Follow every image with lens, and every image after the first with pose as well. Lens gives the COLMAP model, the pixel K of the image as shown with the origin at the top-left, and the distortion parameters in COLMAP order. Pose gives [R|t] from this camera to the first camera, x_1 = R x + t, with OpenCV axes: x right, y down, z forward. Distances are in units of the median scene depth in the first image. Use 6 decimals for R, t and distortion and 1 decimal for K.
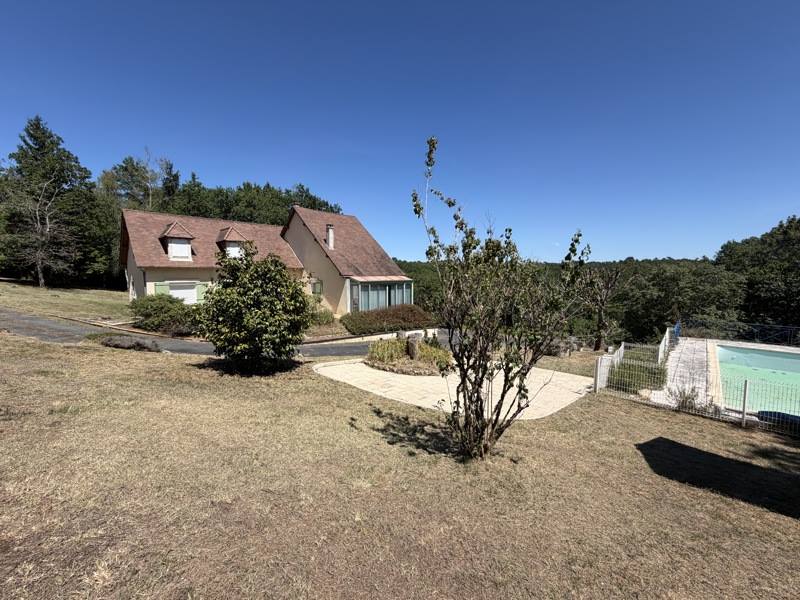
lens RADIAL K [[317.4, 0, 400.0], [0, 317.4, 300.0], [0, 0, 1]] dist [-0.000397, -0.000016]
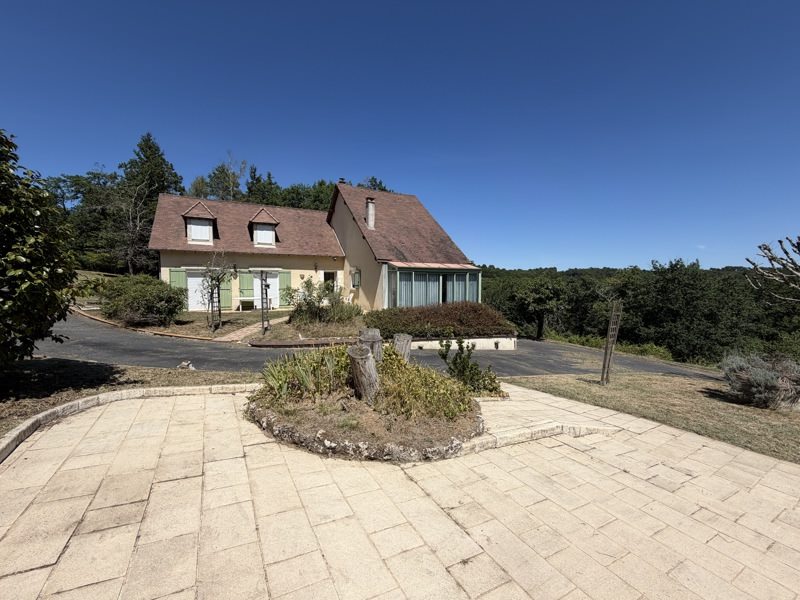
lens RADIAL K [[317.4, 0, 400.0], [0, 317.4, 300.0], [0, 0, 1]] dist [-0.000397, -0.000016]
pose [[0.954872, 0.016567, -0.296554, 0.086741], [-0.025108, 0.999372, -0.025015, 0.032677], [0.295954, 0.031332, 0.954688, 0.279582]]
